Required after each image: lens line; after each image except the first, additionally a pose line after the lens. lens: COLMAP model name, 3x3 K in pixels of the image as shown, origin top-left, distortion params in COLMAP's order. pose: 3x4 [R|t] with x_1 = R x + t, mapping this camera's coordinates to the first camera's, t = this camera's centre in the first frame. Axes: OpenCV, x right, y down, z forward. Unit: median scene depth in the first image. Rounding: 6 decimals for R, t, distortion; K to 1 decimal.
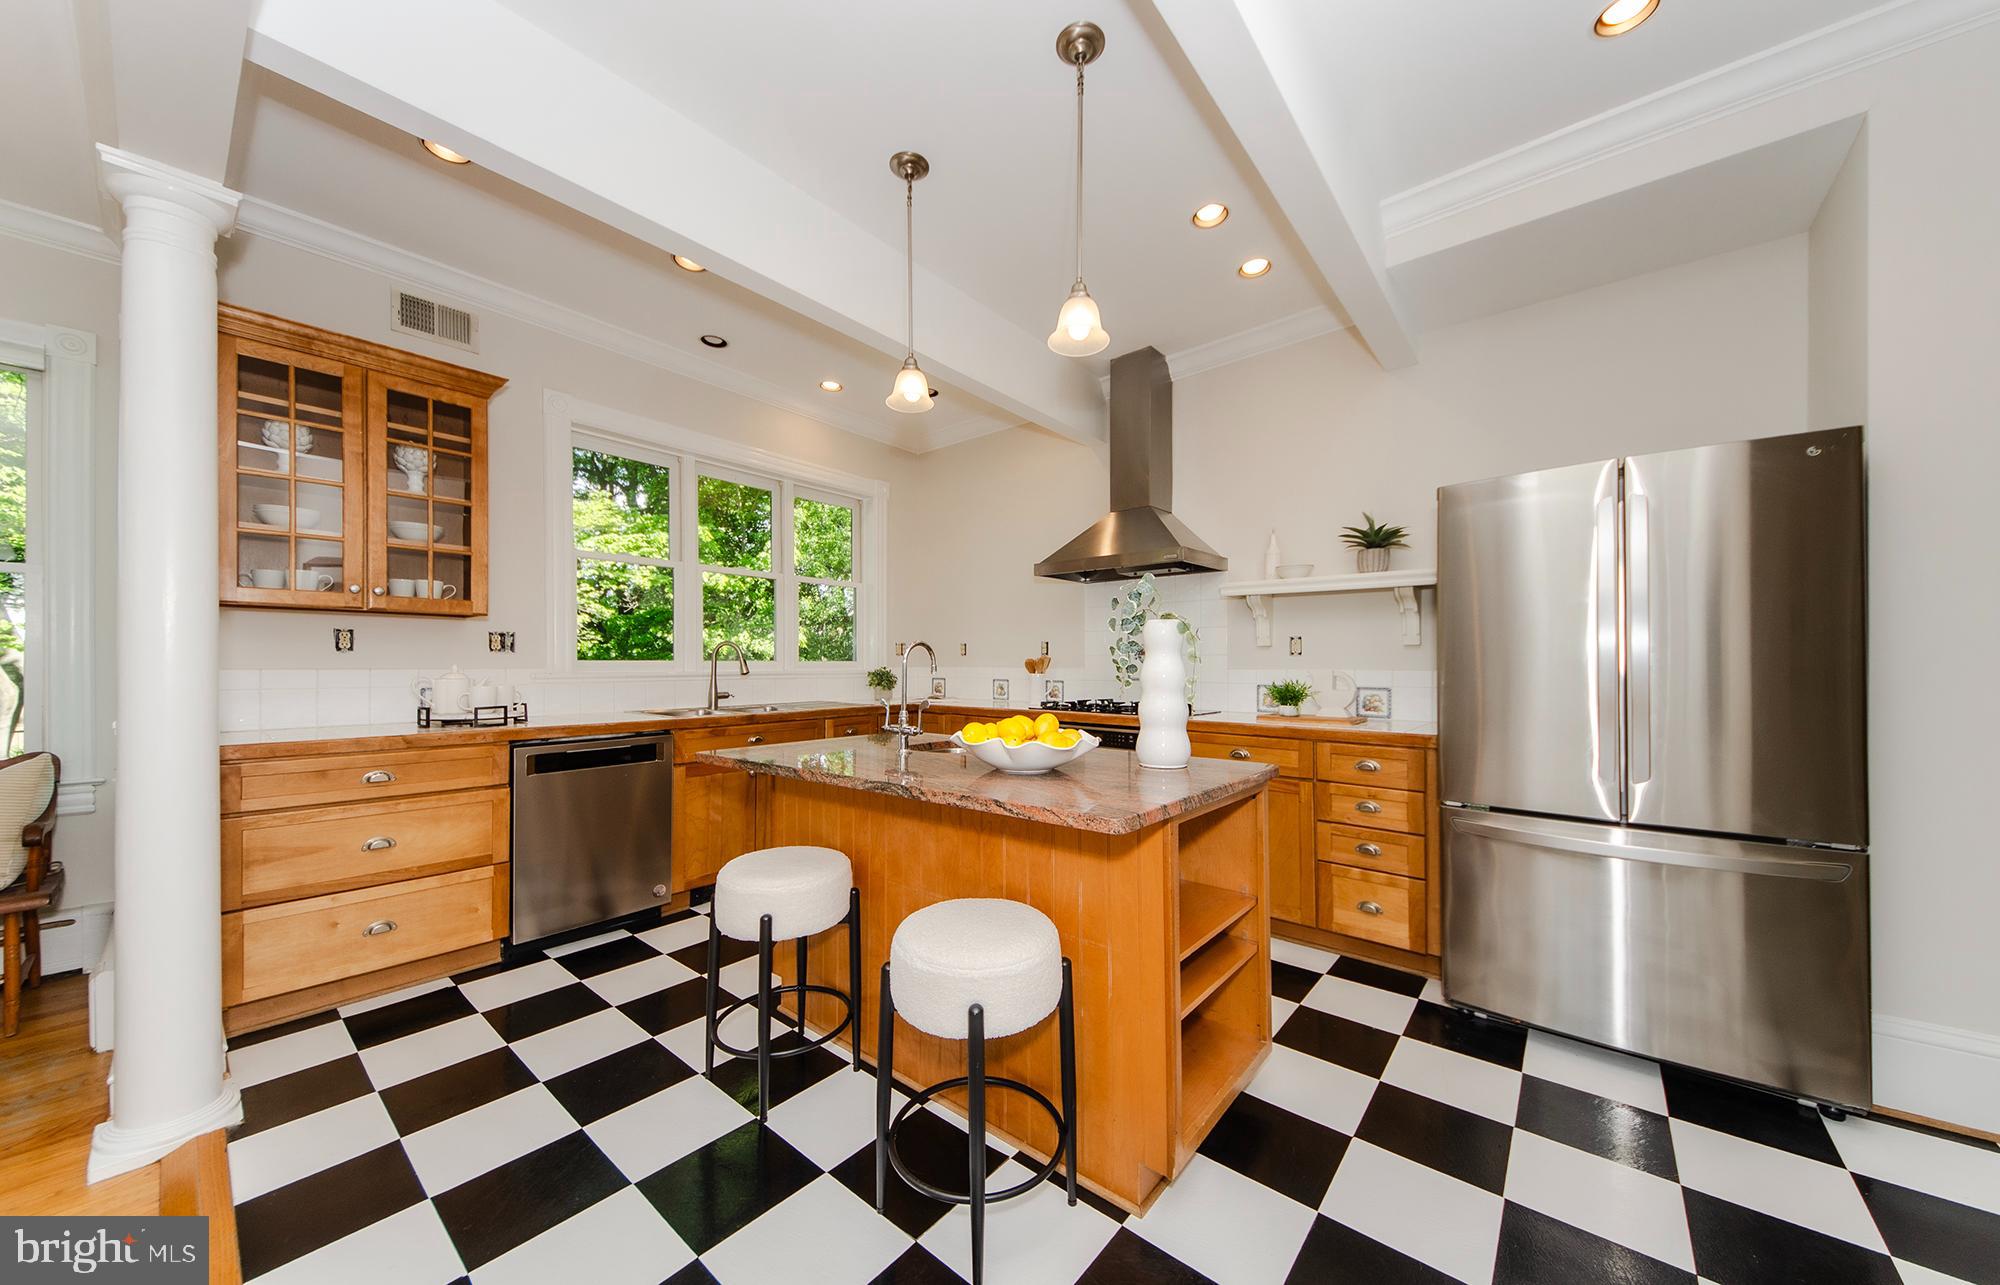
lens RADIAL K [[713.2, 0, 989.5], [0, 713.2, 653.9], [0, 0, 1]] dist [0.000130, -0.002395]
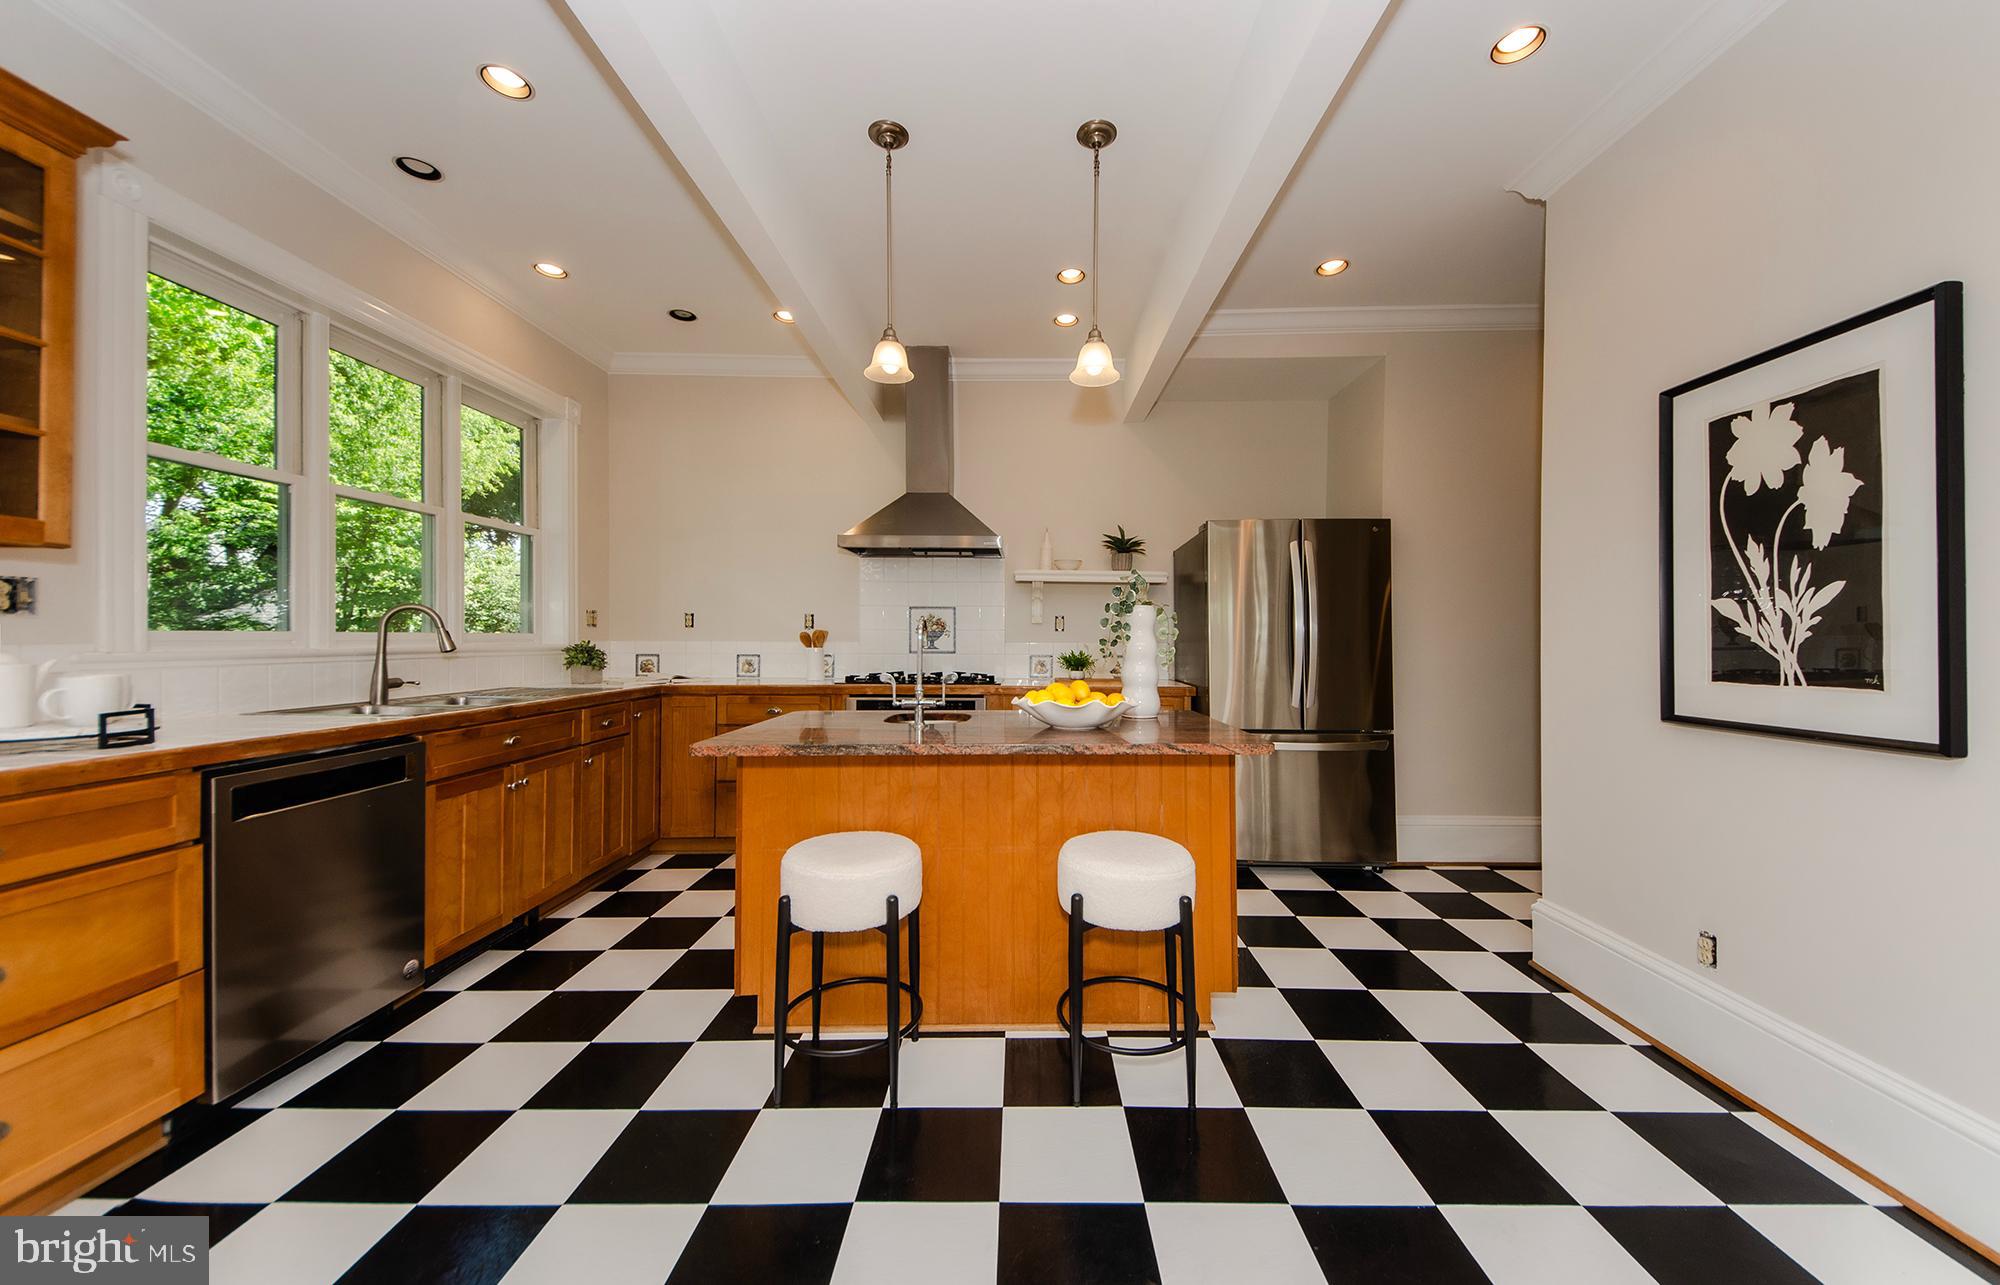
lens RADIAL K [[713.2, 0, 1045.8], [0, 713.2, 636.3], [0, 0, 1]] dist [0.000130, -0.002395]
pose [[0.753930, 0.003413, 0.656946, -0.503504], [-0.009611, 0.999937, 0.005835, 0.003529], [-0.656884, -0.010714, 0.753915, 0.088464]]
